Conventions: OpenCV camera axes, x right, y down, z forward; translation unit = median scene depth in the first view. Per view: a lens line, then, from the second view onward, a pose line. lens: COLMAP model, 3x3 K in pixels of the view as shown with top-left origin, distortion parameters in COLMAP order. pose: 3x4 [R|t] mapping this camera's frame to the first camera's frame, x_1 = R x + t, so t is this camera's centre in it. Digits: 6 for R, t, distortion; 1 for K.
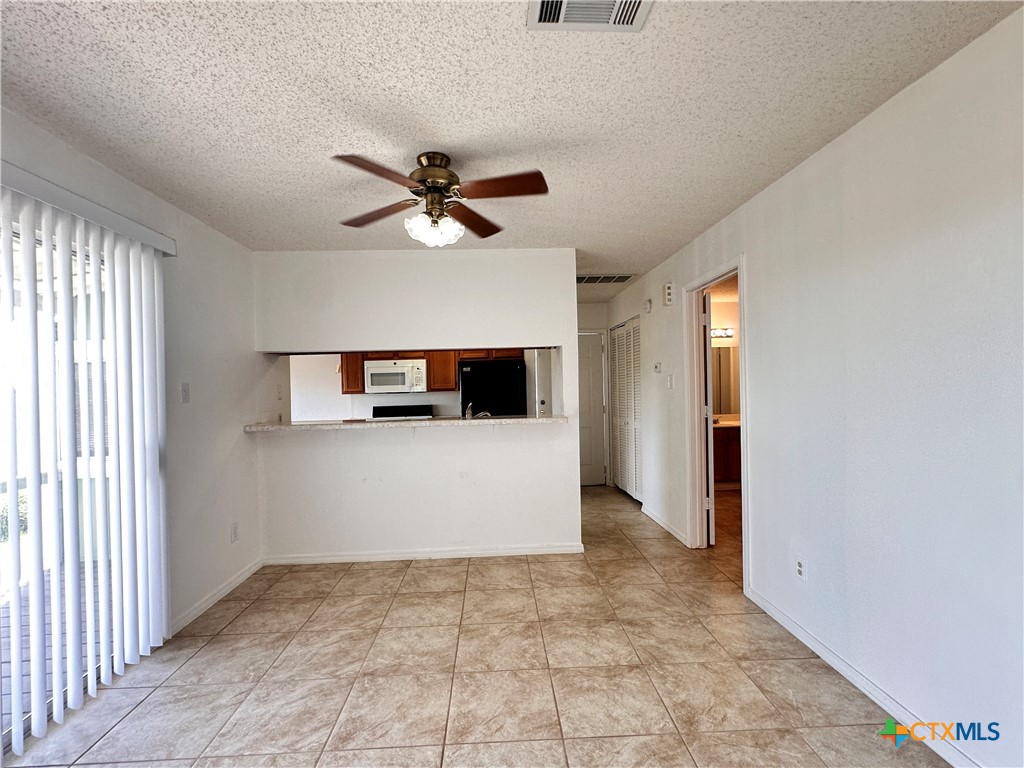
lens RADIAL K [[475.2, 0, 510.5], [0, 475.2, 386.1], [0, 0, 1]] dist [0.000240, -0.001020]
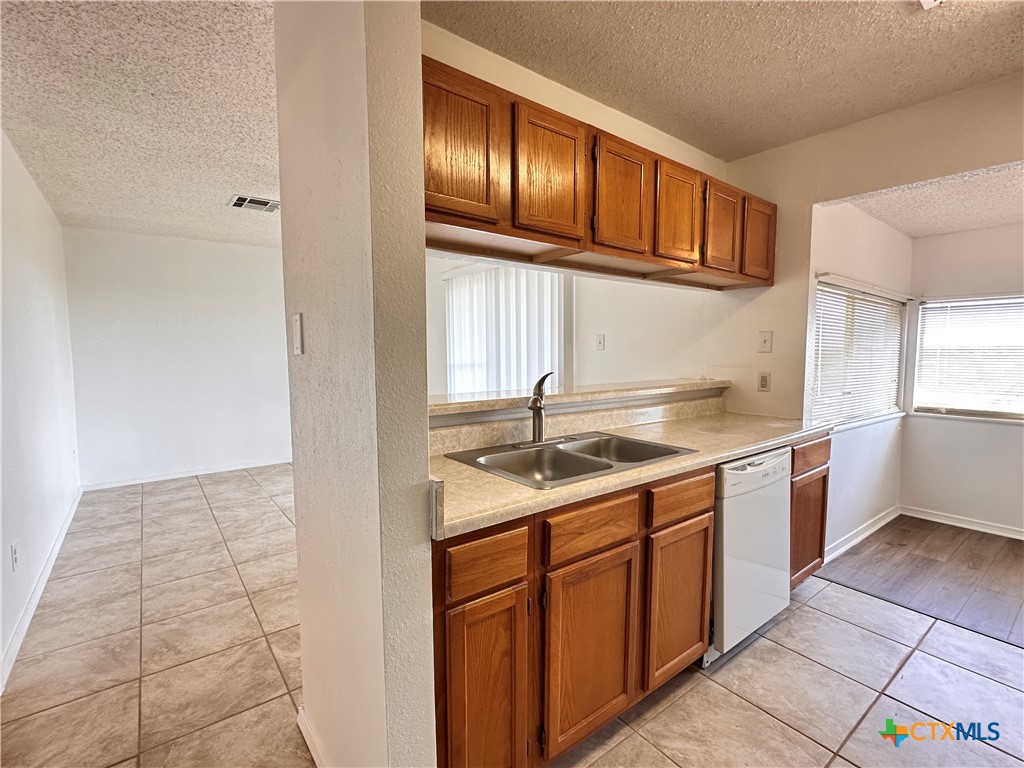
lens RADIAL K [[475.2, 0, 513.5], [0, 475.2, 388.4], [0, 0, 1]] dist [0.000240, -0.001020]
pose [[-0.810370, 0.072018, -0.581476, 0.350362], [0.022627, 0.995524, 0.091765, 0.013383], [0.585482, 0.061207, -0.808372, 2.245062]]
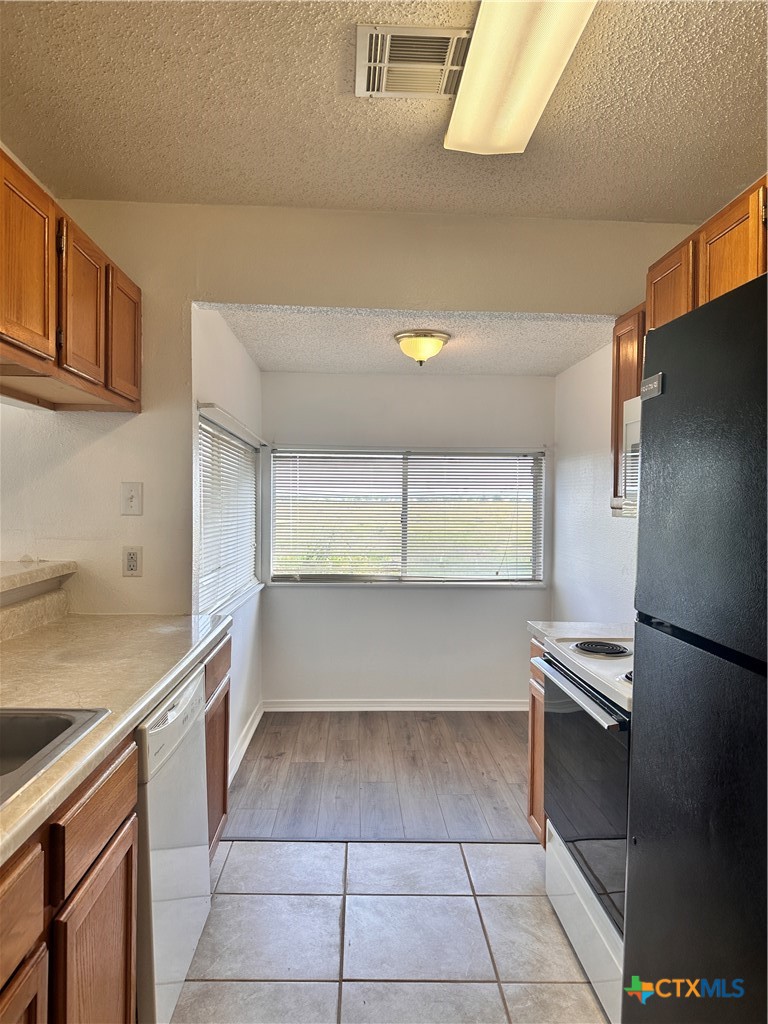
lens RADIAL K [[719.2, 0, 388.7], [0, 719.2, 519.9], [0, 0, 1]] dist [0.045027, -0.049123]
pose [[0.003081, 0.053350, -0.998571, 0.297960], [-0.008971, 0.998537, 0.053321, -0.009790], [0.999955, 0.008794, 0.003556, 2.059450]]
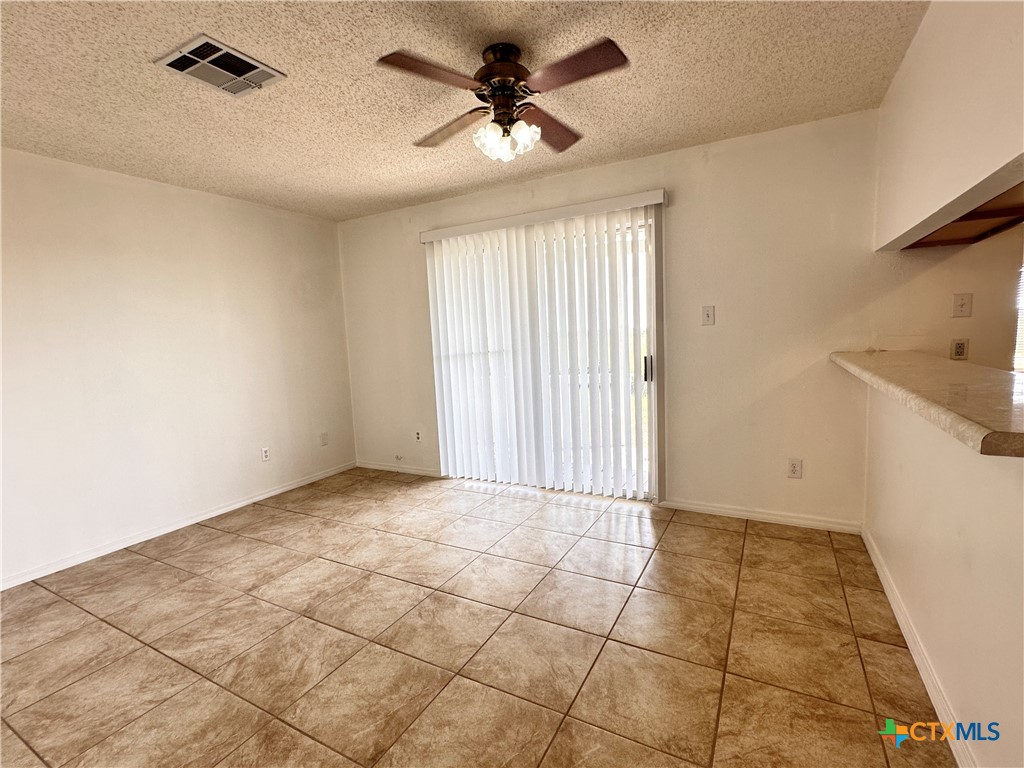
lens RADIAL K [[475.2, 0, 515.1], [0, 475.2, 384.7], [0, 0, 1]] dist [0.000240, -0.001020]
pose [[-0.512618, 0.135367, -0.847879, 0.596124], [0.055563, 0.990654, 0.124568, 0.008865], [0.856817, 0.016745, -0.515348, 1.367660]]
